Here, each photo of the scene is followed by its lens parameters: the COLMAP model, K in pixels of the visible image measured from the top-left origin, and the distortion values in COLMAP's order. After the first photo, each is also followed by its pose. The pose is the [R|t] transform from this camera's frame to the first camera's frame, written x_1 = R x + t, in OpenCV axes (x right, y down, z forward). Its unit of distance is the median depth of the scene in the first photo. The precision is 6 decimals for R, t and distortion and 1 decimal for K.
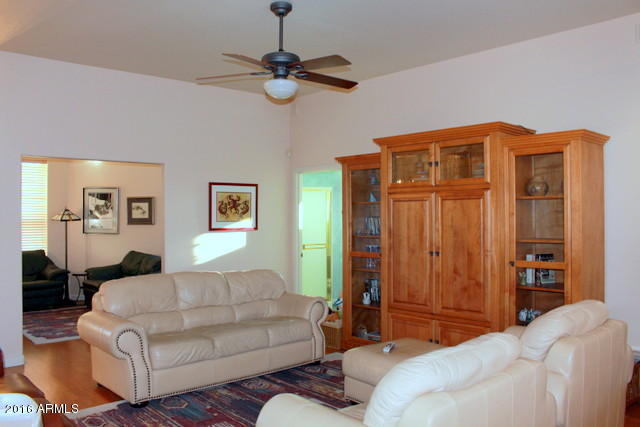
lens RADIAL K [[525.7, 0, 320.0], [0, 525.7, 213.5], [0, 0, 1]] dist [-0.115600, 0.012396]
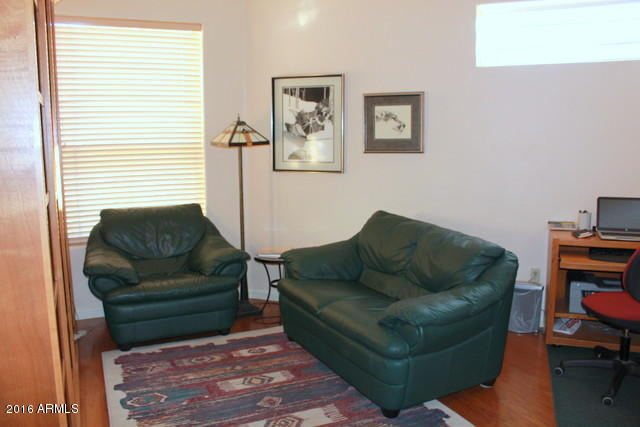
lens RADIAL K [[525.7, 0, 320.0], [0, 525.7, 213.5], [0, 0, 1]] dist [-0.115600, 0.012396]
pose [[0.949068, 0.038326, -0.312731, -0.260461], [0.008342, 0.989170, 0.146539, 0.005812], [0.314960, -0.141684, 0.938470, 0.534269]]
